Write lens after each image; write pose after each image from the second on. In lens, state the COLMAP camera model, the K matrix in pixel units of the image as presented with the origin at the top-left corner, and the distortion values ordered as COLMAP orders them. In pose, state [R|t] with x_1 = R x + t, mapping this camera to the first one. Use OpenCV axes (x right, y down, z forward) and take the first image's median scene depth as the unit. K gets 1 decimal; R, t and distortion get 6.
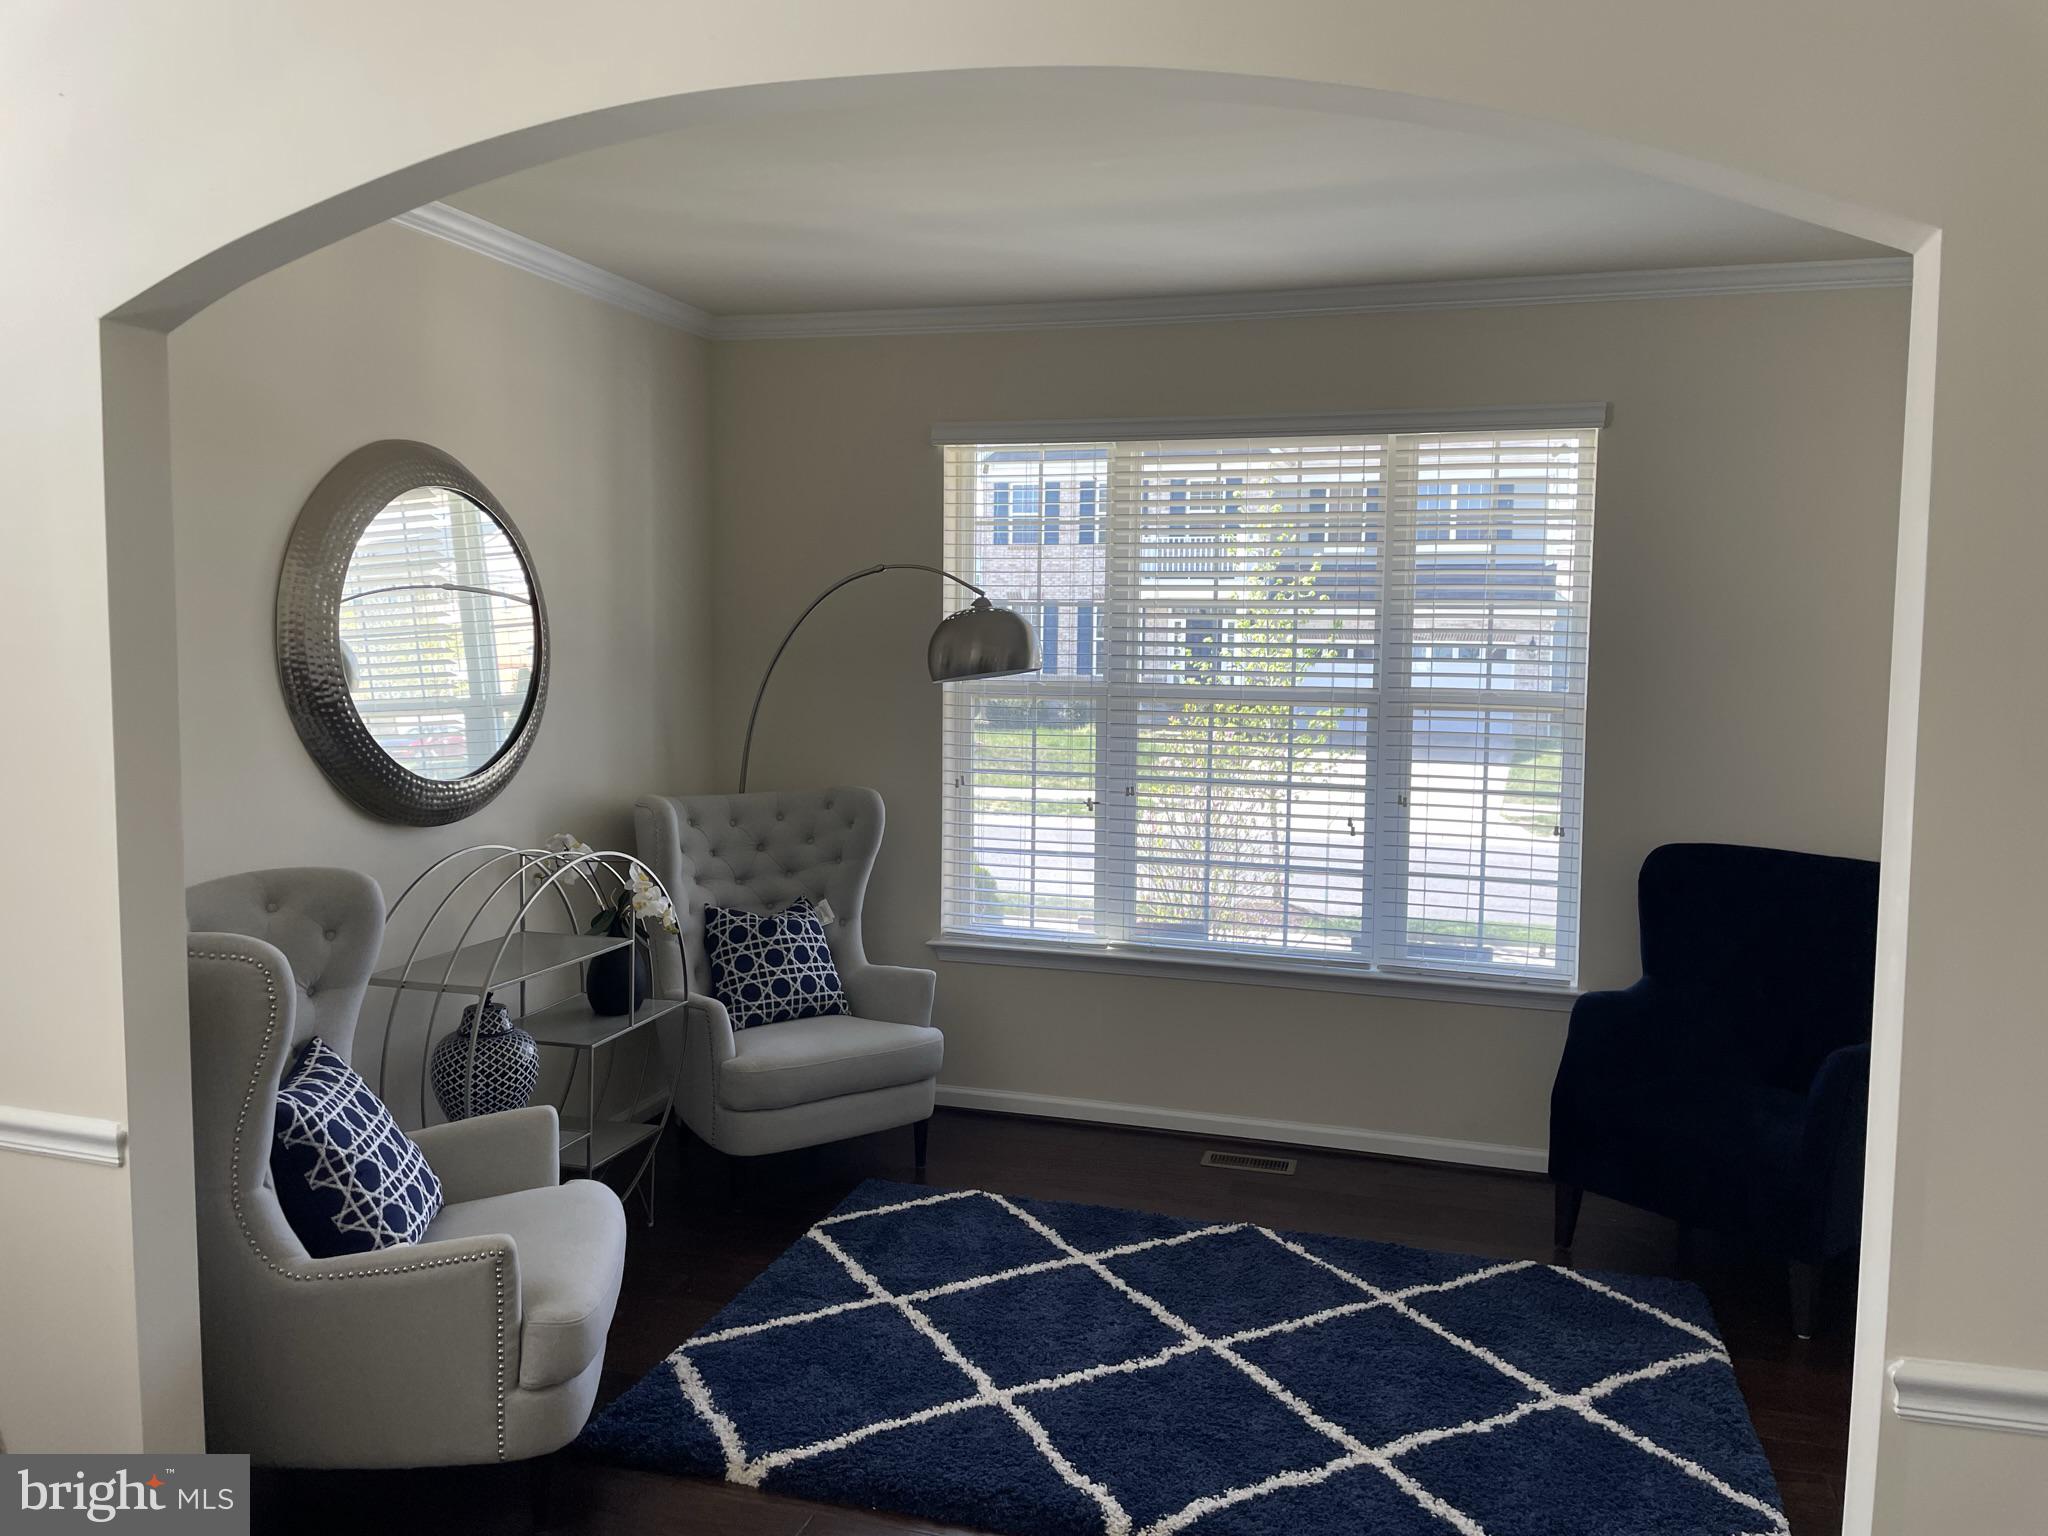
lens RADIAL K [[1526.5, 0, 1037.4], [0, 1526.5, 765.6], [0, 0, 1]] dist [0.093035, -0.123153]
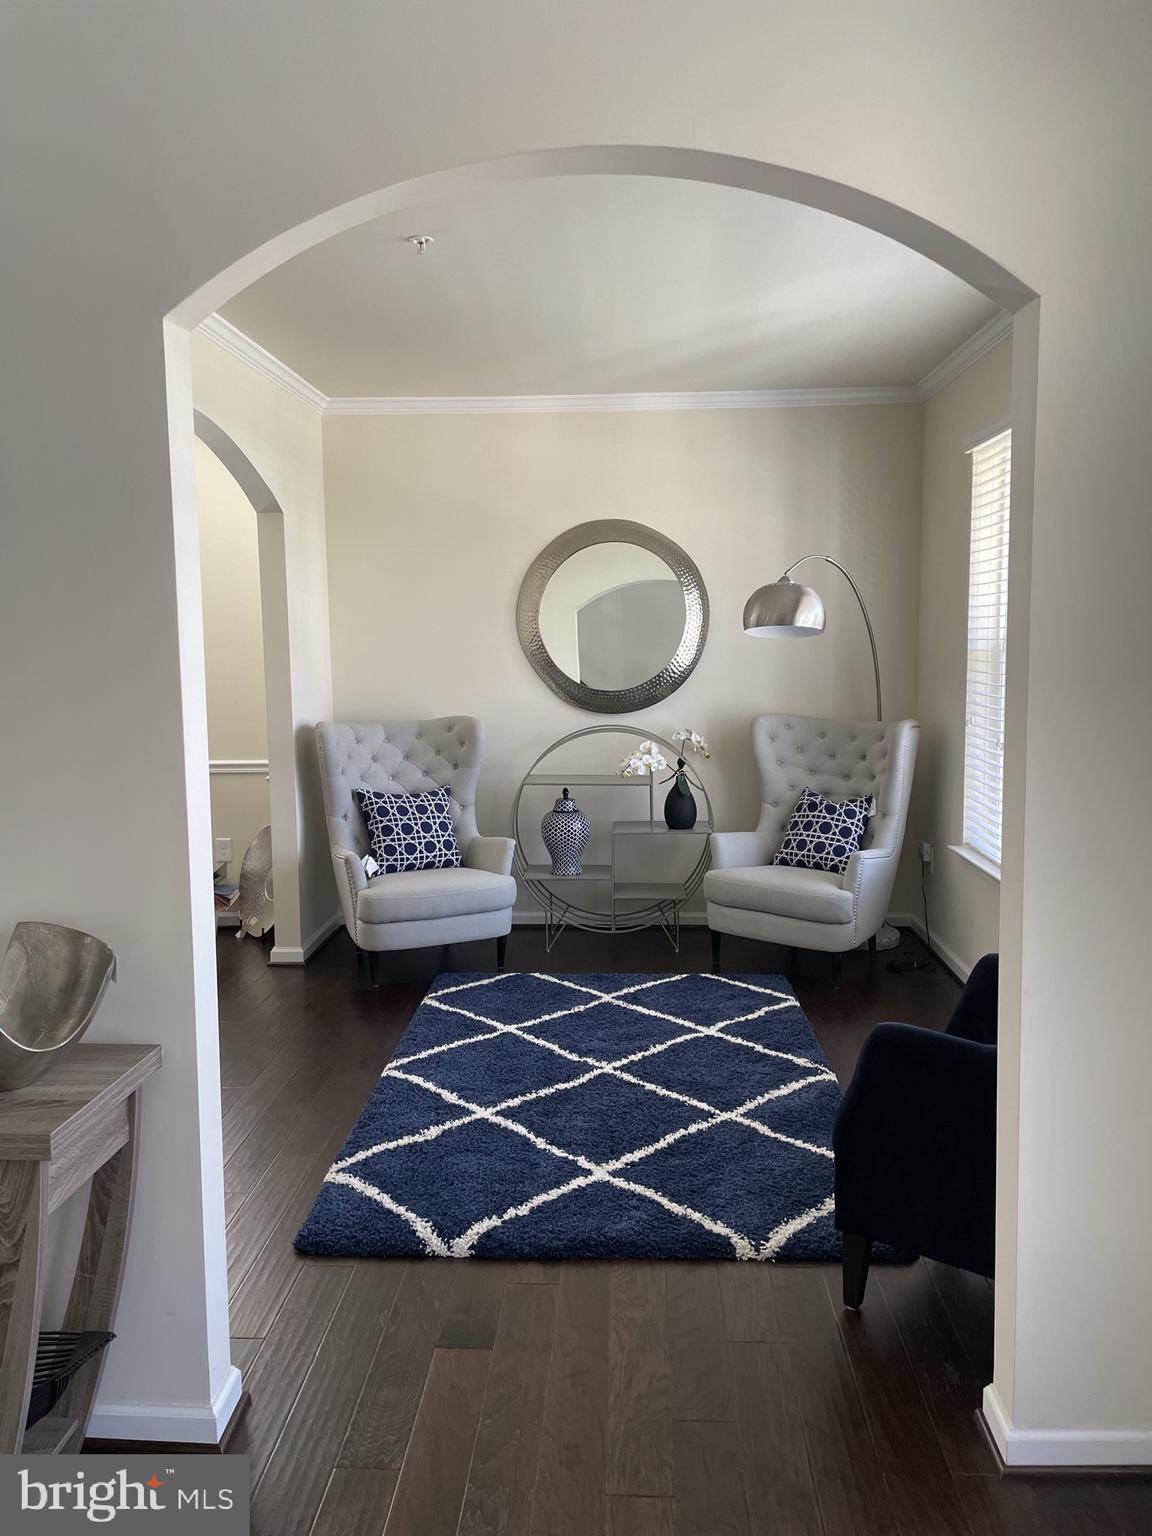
lens RADIAL K [[1144.9, 0, 576.0], [0, 1144.9, 768.0], [0, 0, 1]] dist [0.093035, -0.123153]
pose [[0.246303, 0.097179, -0.964309, 1.133148], [-0.071509, 0.994071, 0.081914, -0.008569], [0.966551, 0.048781, 0.251792, 0.653656]]
